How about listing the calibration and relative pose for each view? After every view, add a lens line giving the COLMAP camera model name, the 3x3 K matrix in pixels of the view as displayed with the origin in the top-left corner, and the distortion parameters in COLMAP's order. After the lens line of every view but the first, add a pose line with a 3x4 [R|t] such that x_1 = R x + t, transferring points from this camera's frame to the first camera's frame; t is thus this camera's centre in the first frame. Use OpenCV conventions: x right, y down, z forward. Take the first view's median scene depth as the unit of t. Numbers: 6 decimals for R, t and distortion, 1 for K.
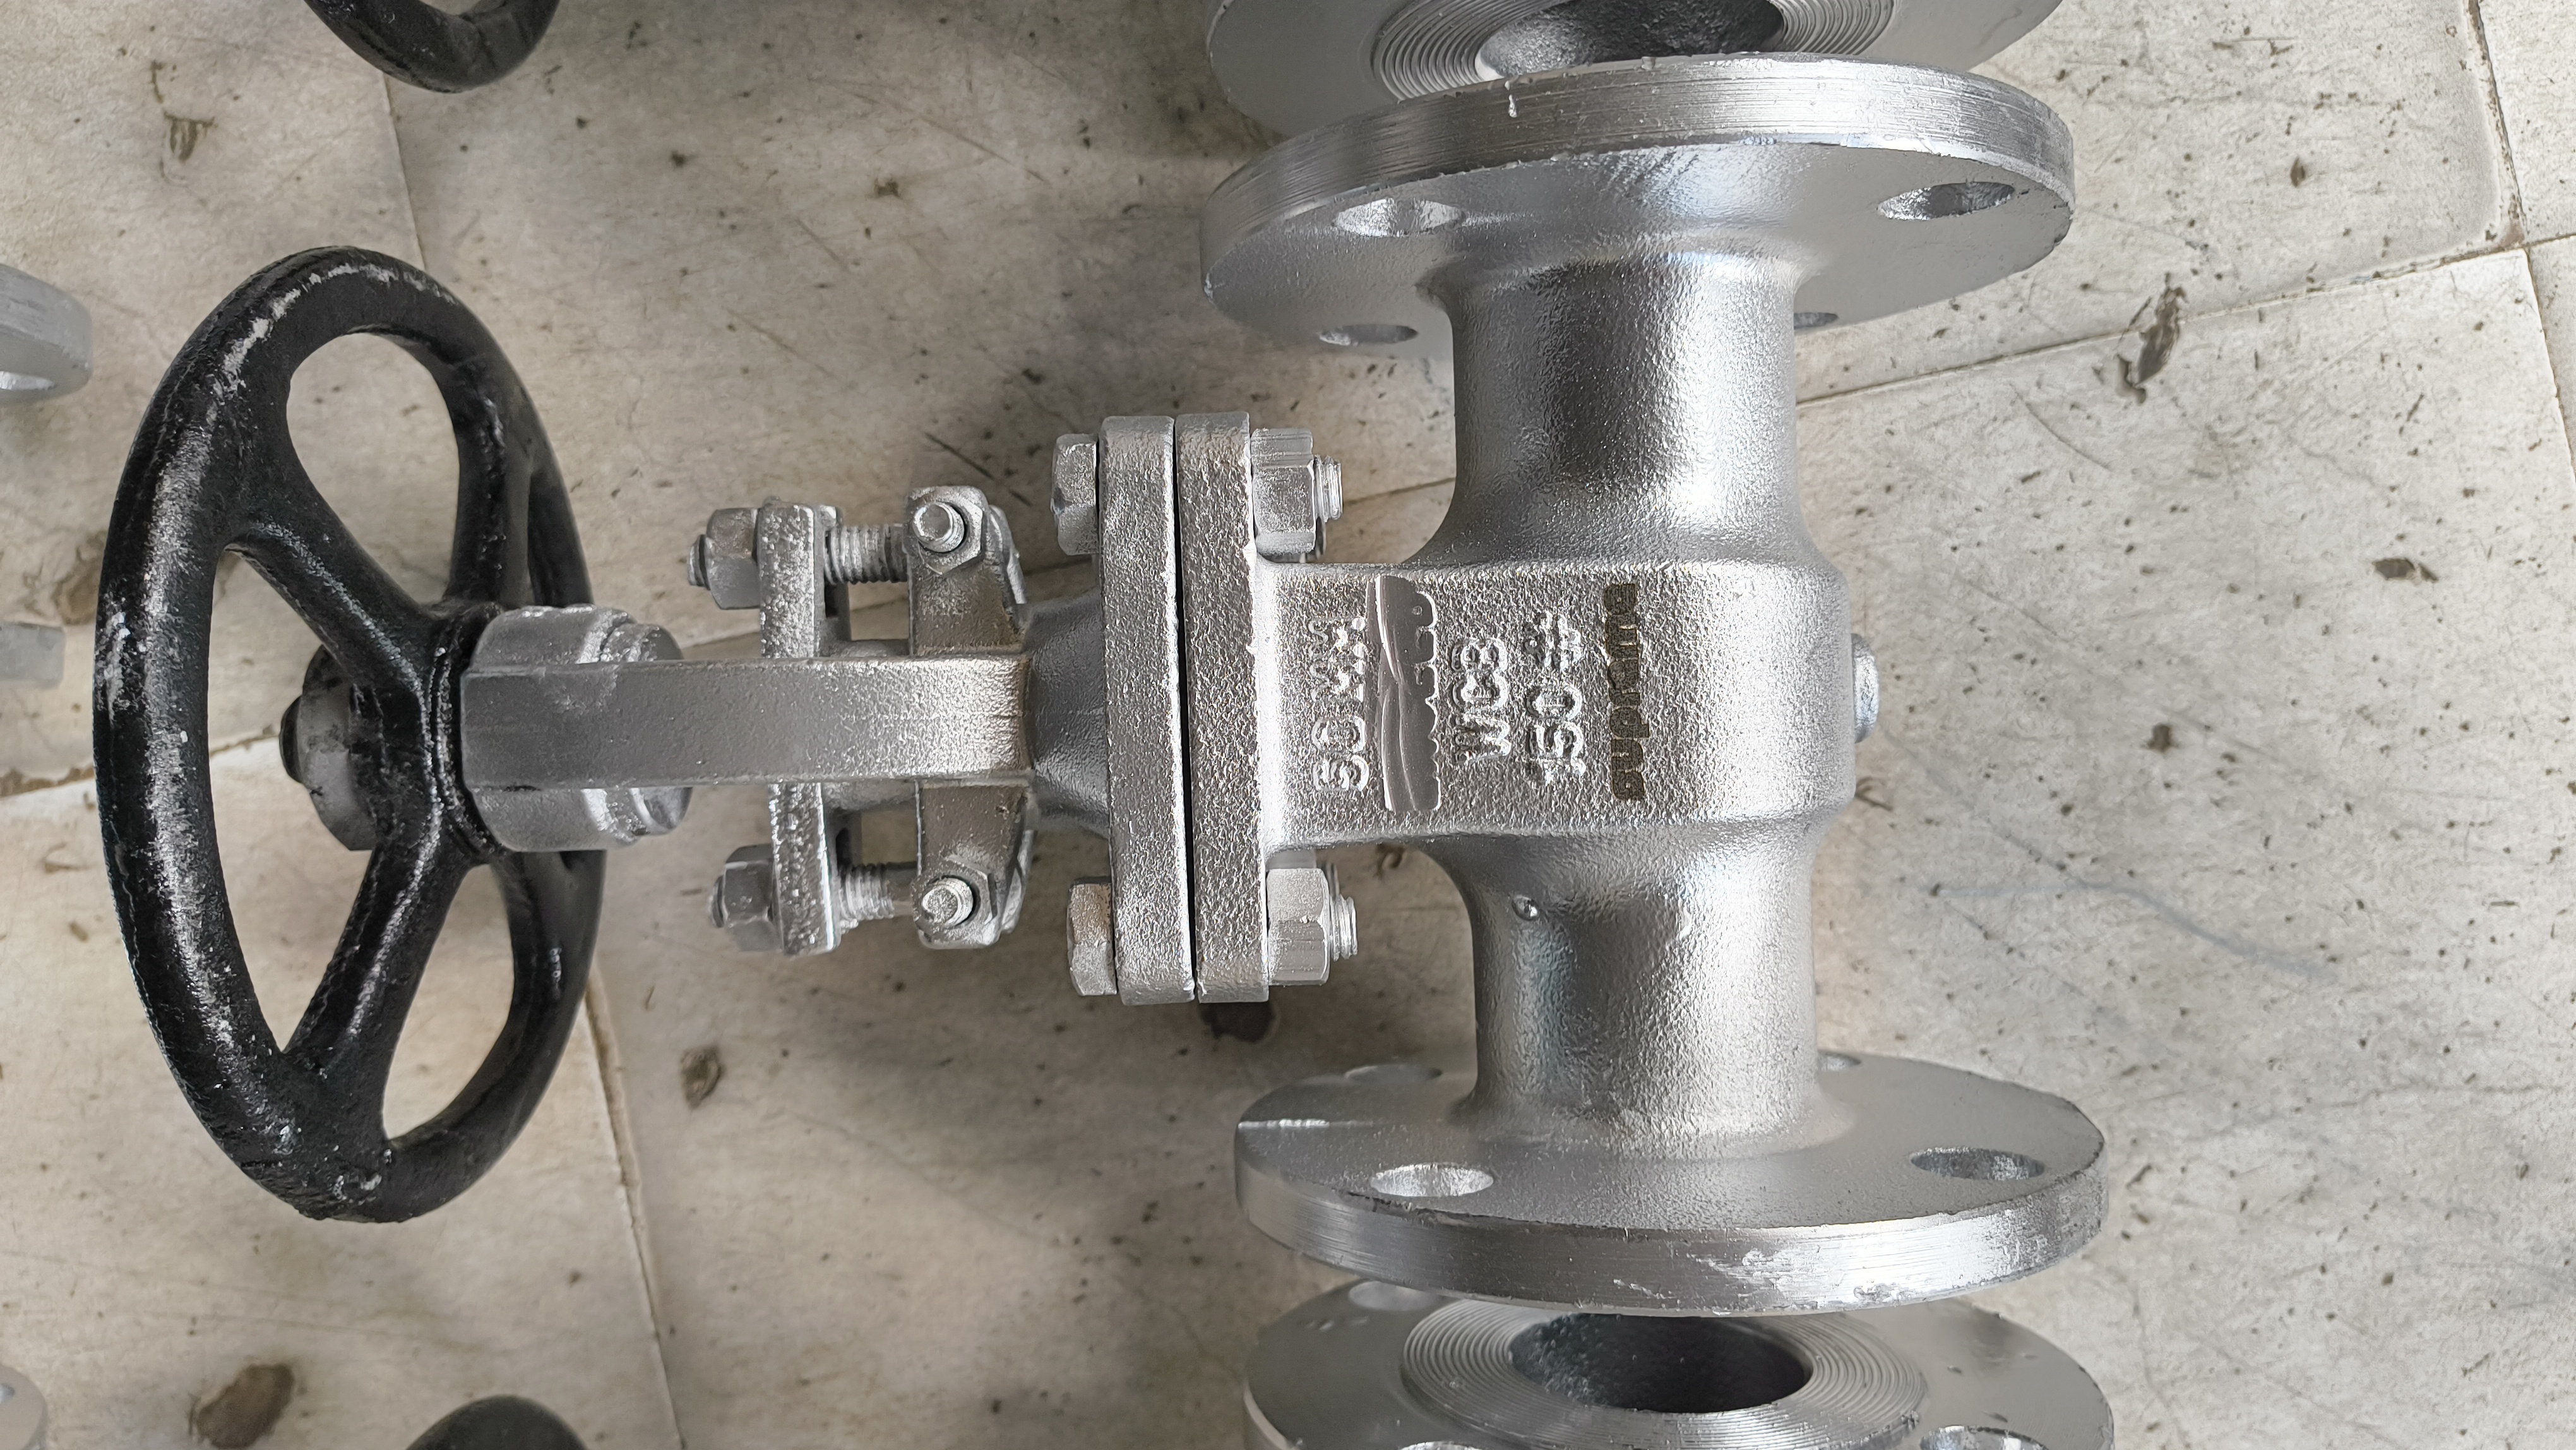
lens RADIAL K [[2098.4, 0, 1288.0], [0, 2098.4, 725.0], [0, 0, 1]] dist [0.012416, 0.016072]
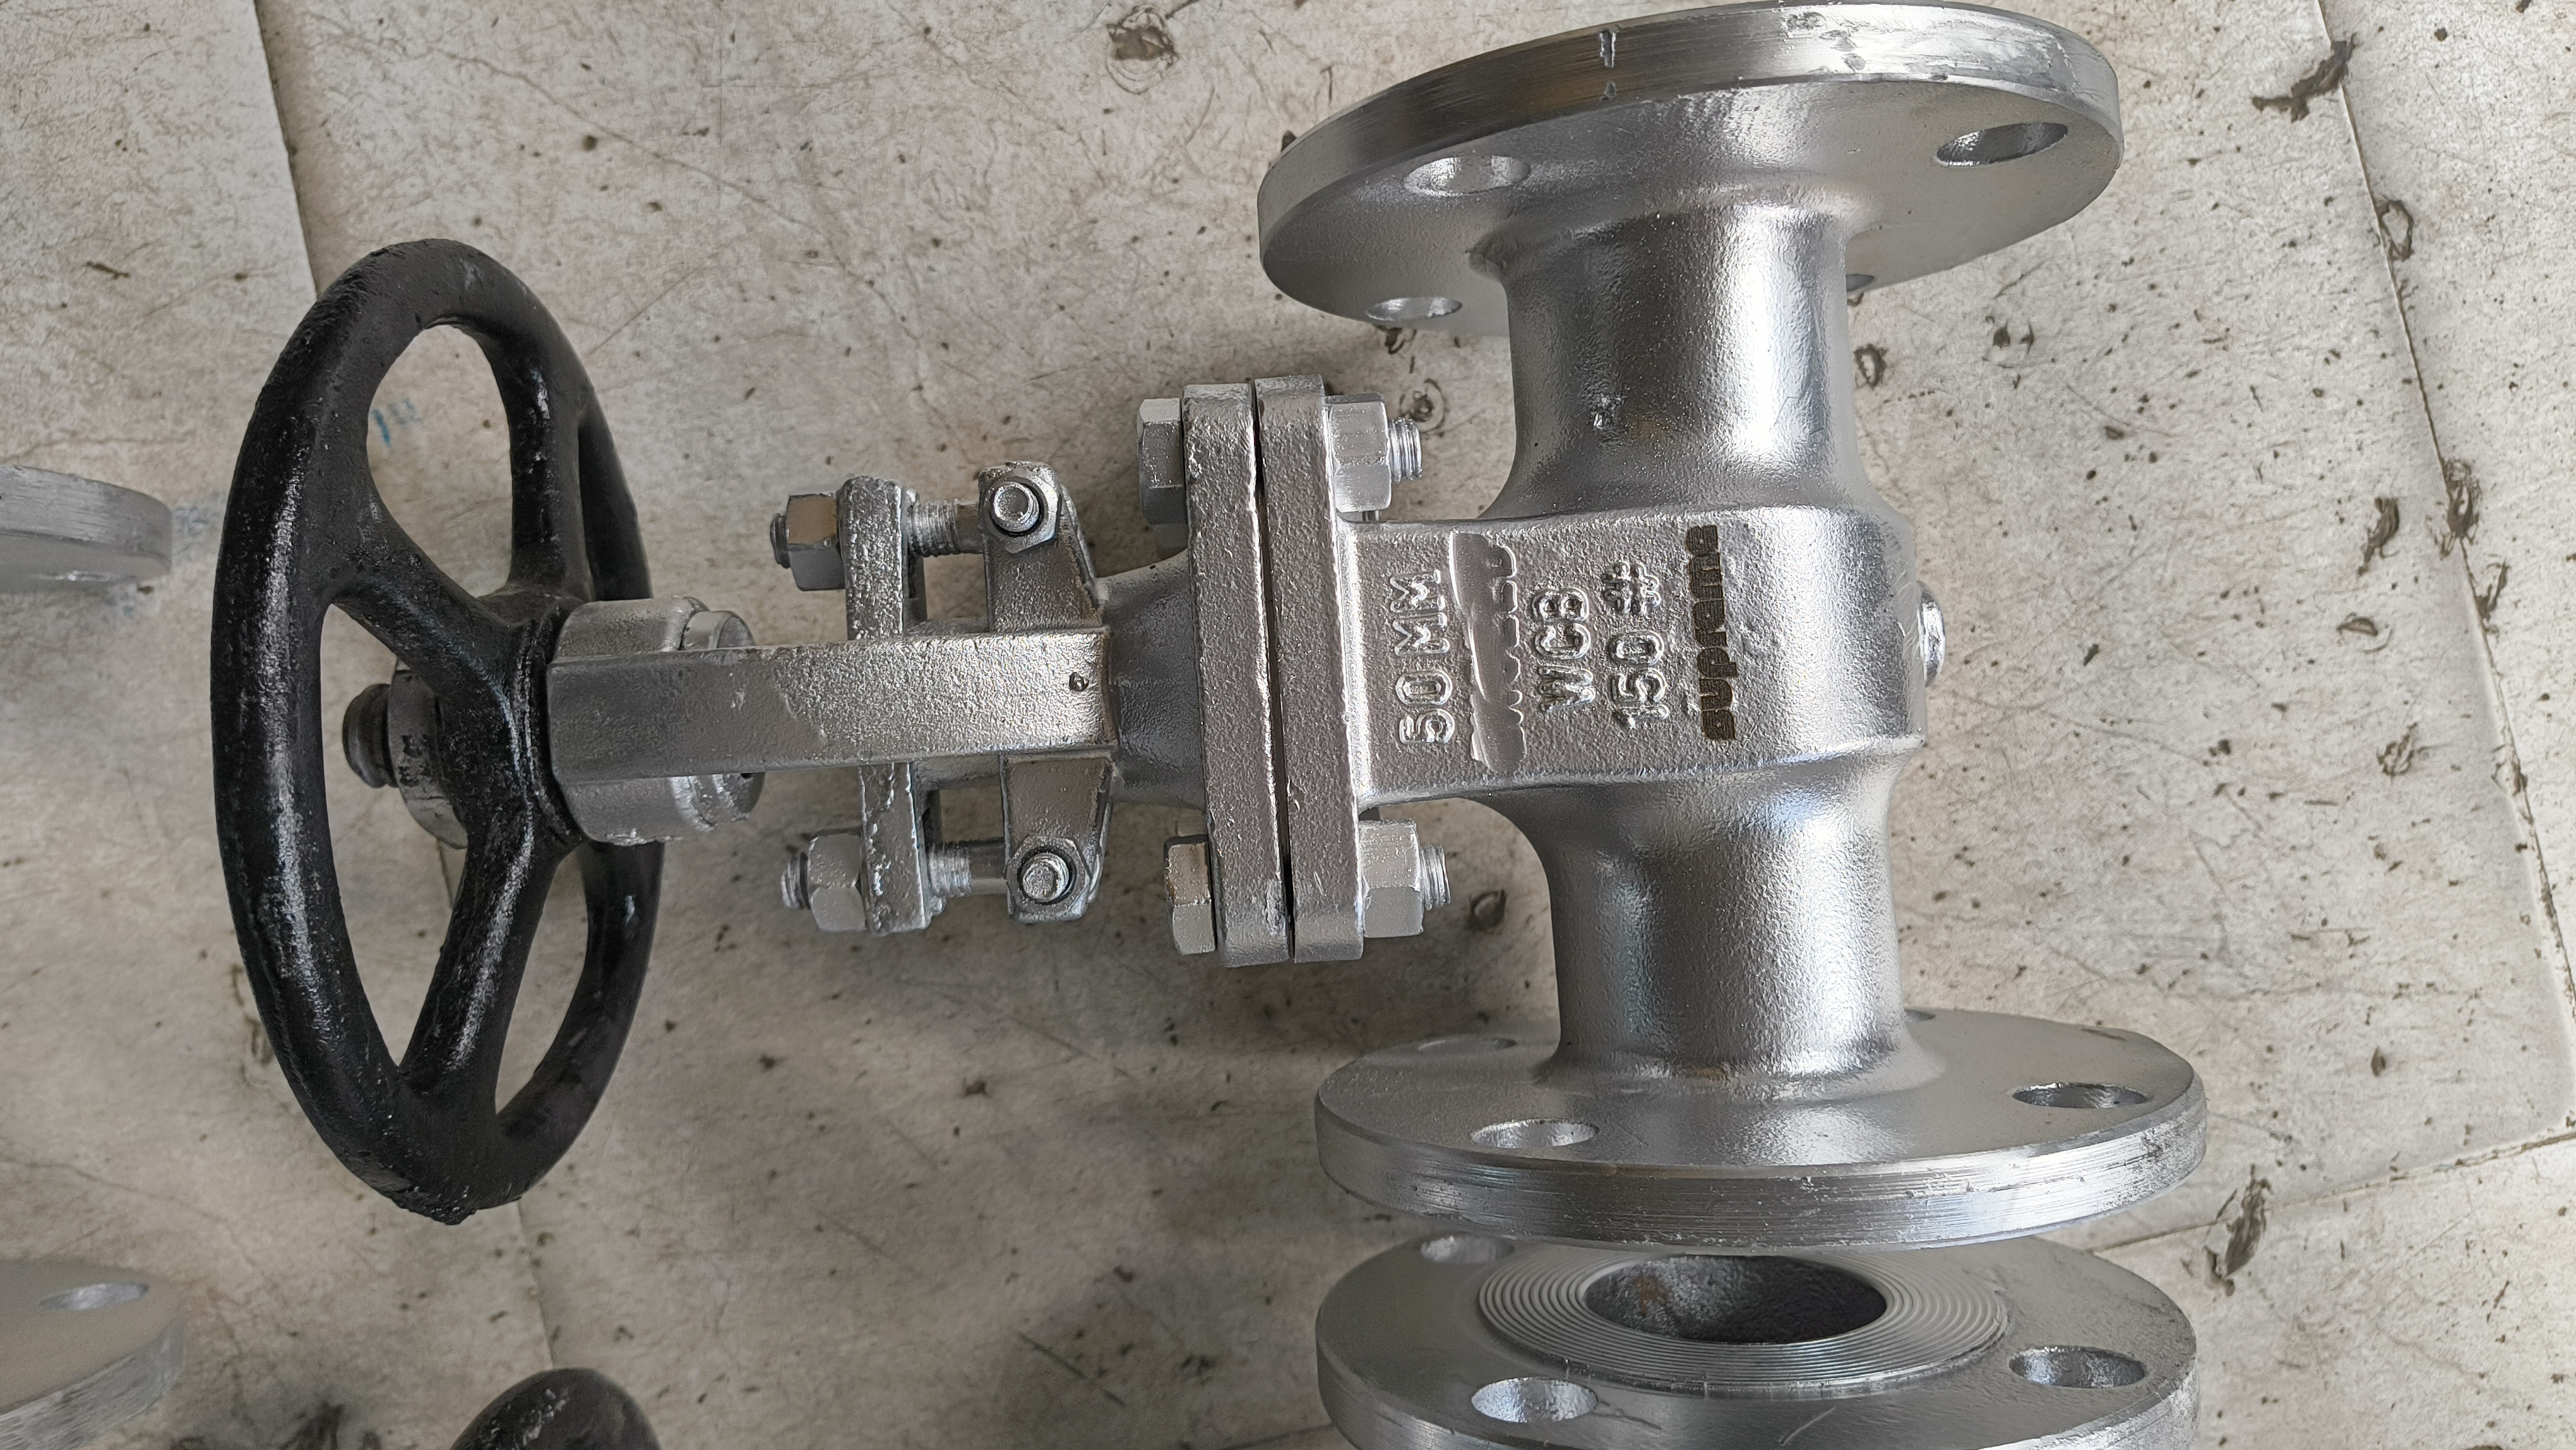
lens RADIAL K [[2098.4, 0, 1288.0], [0, 2098.4, 725.0], [0, 0, 1]] dist [0.012416, 0.016072]
pose [[0.999949, -0.006382, 0.007784, -0.048316], [0.006558, 0.999718, -0.022842, -0.403821], [-0.007636, 0.022892, 0.999709, -0.005552]]
